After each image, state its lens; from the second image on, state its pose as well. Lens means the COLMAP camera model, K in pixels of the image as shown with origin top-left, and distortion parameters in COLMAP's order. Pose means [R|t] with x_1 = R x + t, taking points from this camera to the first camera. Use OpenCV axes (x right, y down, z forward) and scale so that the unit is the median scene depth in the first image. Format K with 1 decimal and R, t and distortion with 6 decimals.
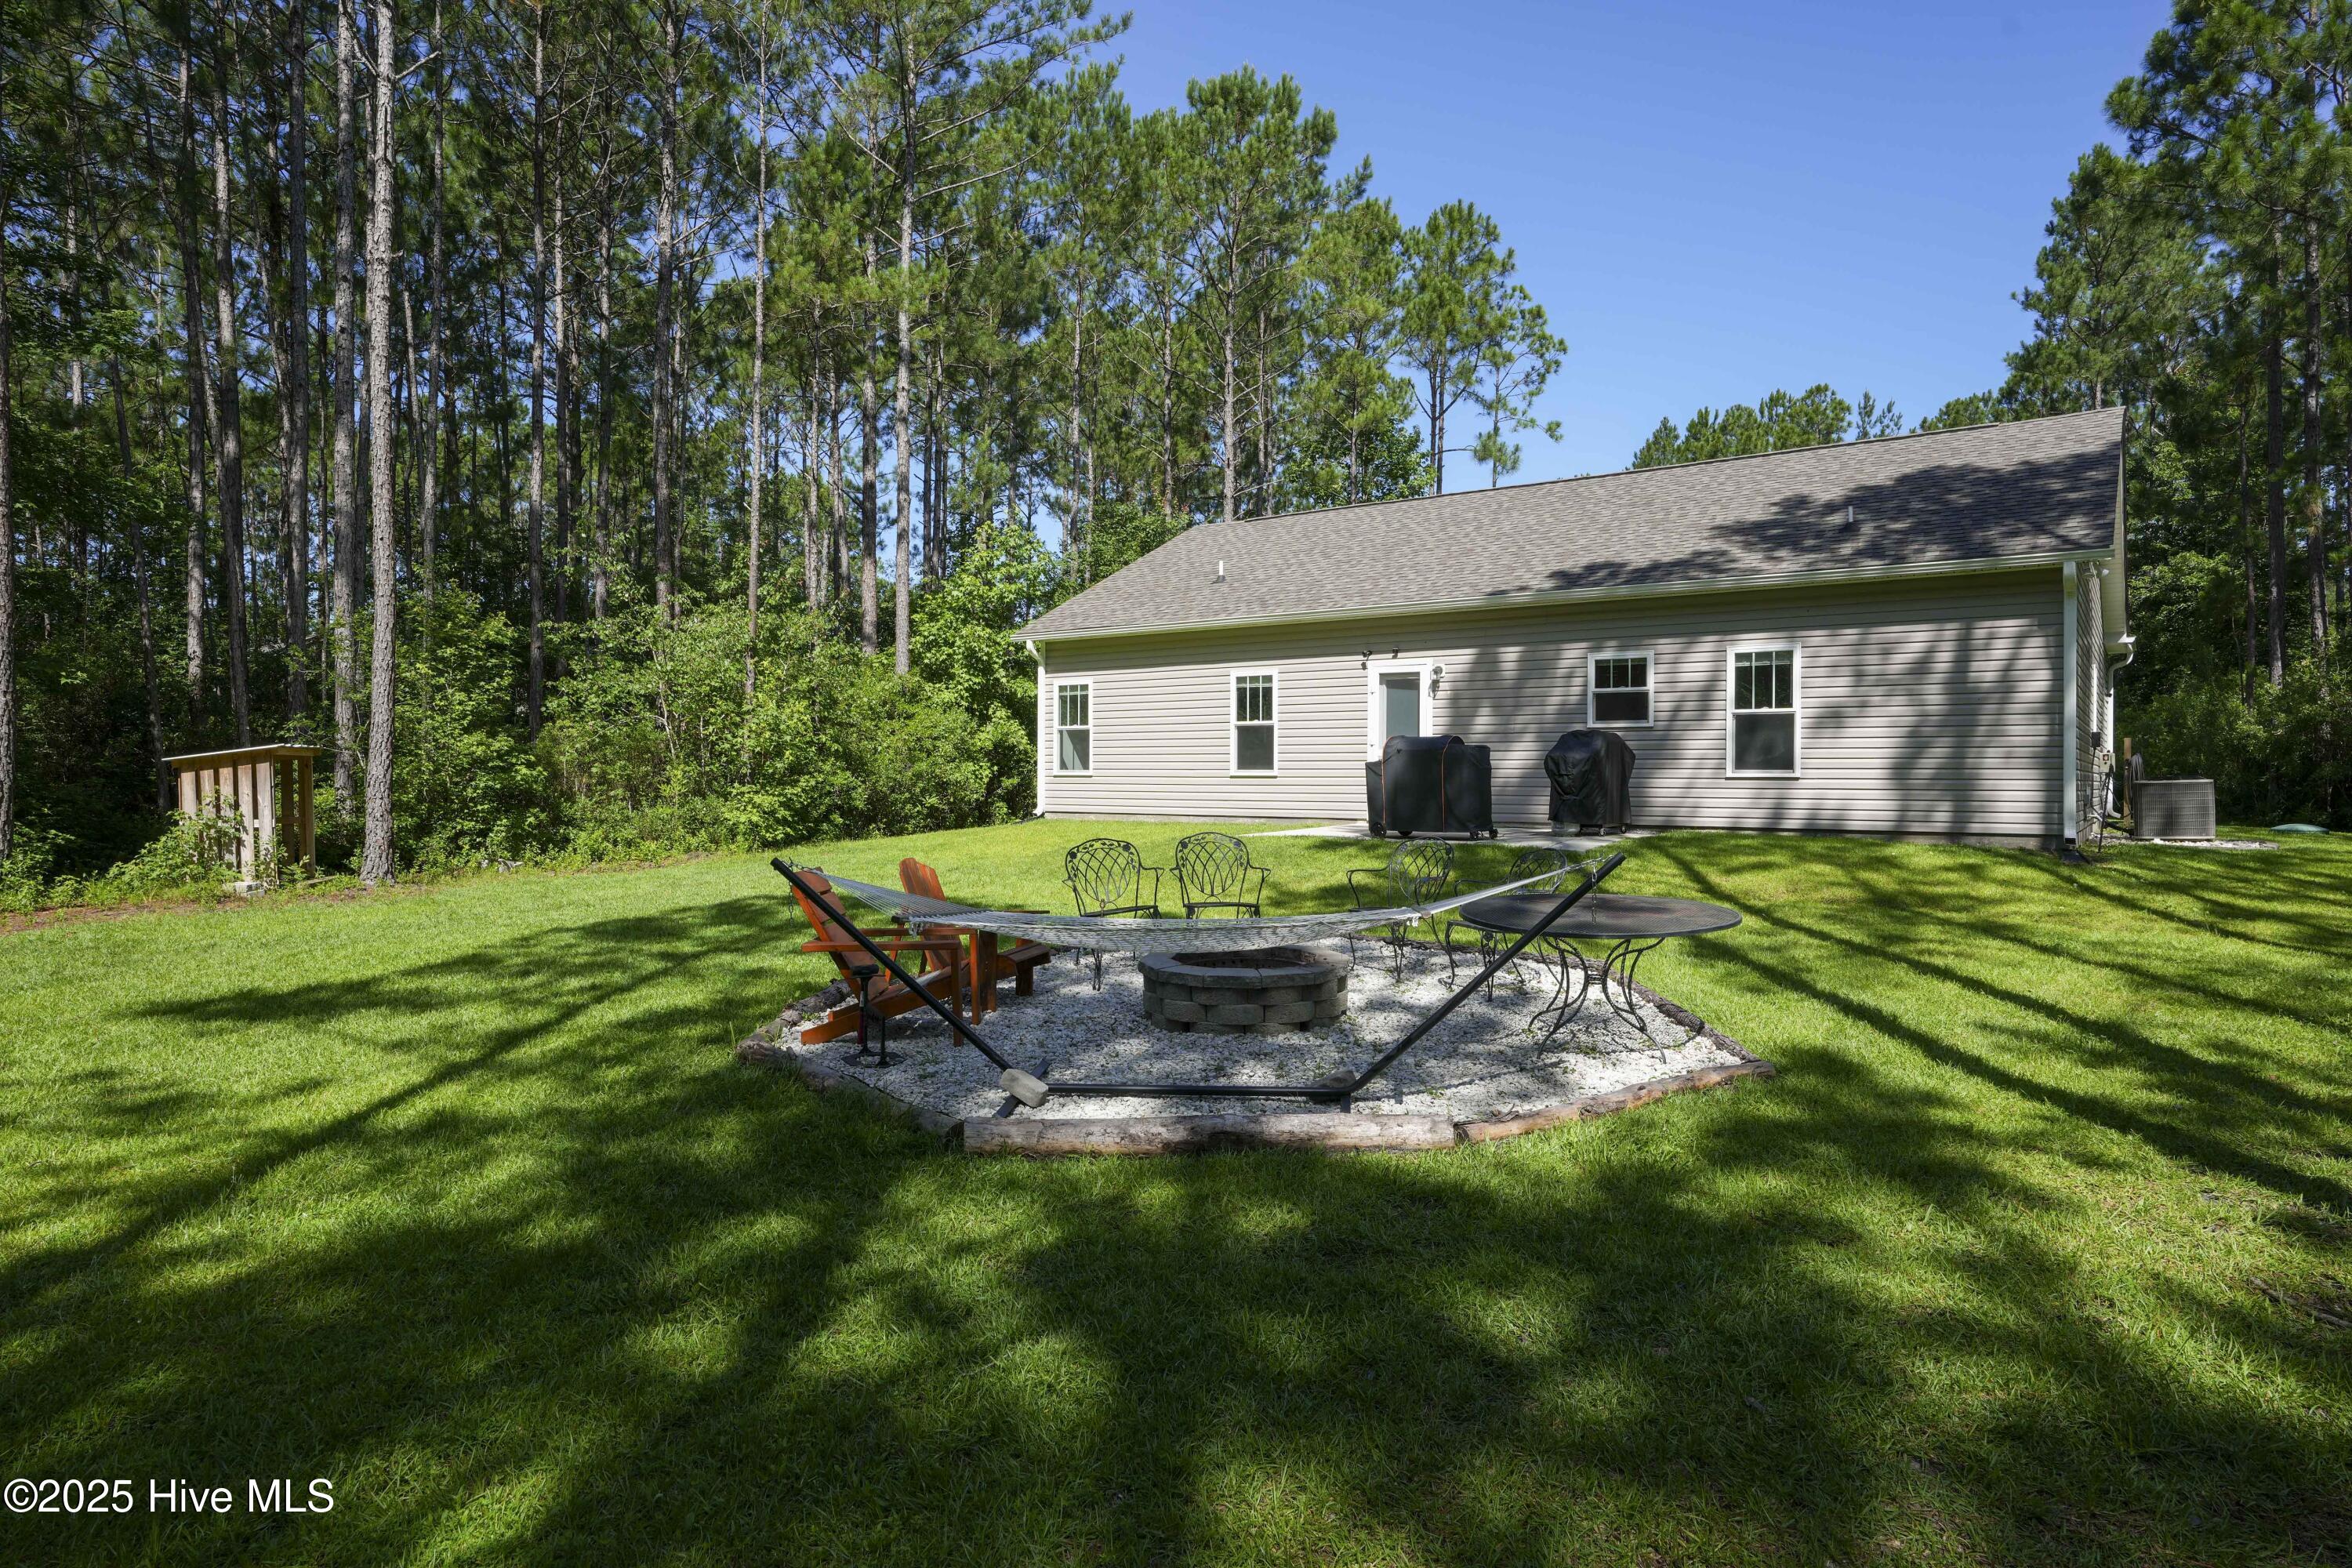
lens RADIAL K [[1315.6, 0, 1176.0], [0, 1315.6, 784.0], [0, 0, 1]] dist [-0.005958, -0.000301]
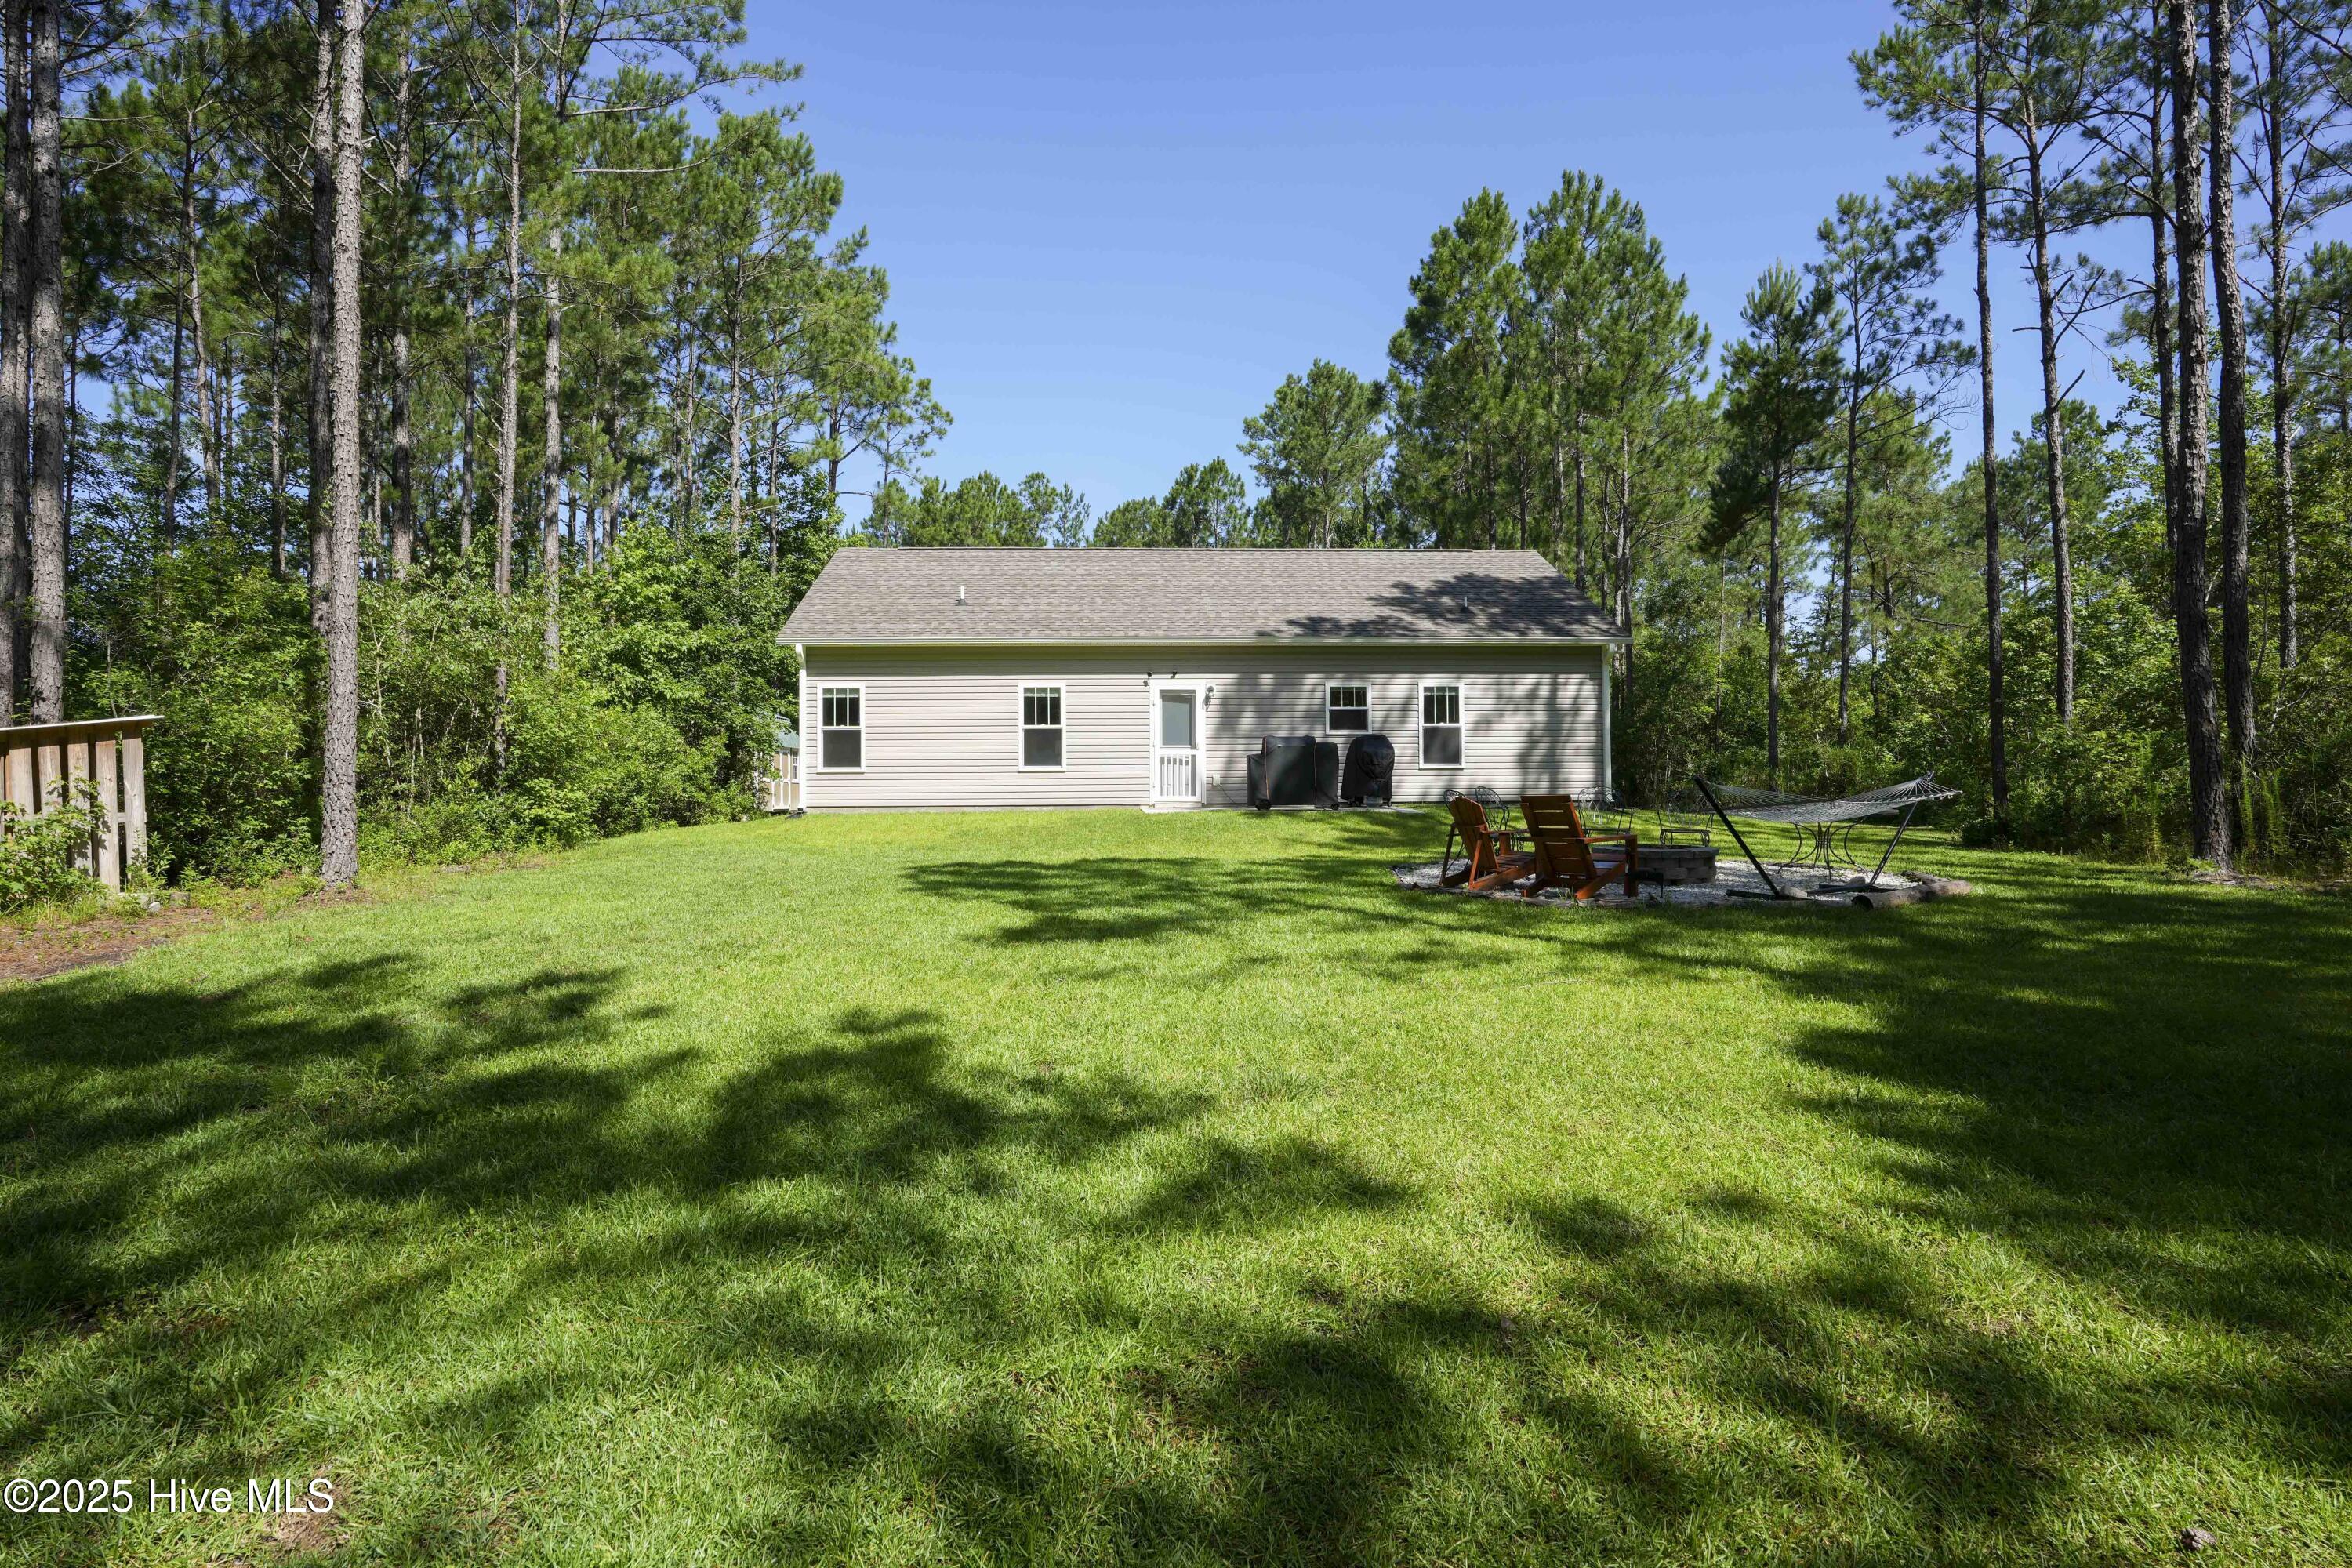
lens RADIAL K [[1262.5, 0, 1176.0], [0, 1262.5, 784.0], [0, 0, 1]] dist [-0.028454, 0.023537]
pose [[0.782172, -0.001499, 0.623061, -0.612412], [0.015267, 0.999743, -0.016760, 0.029046], [-0.622875, 0.022622, 0.781994, 0.035084]]
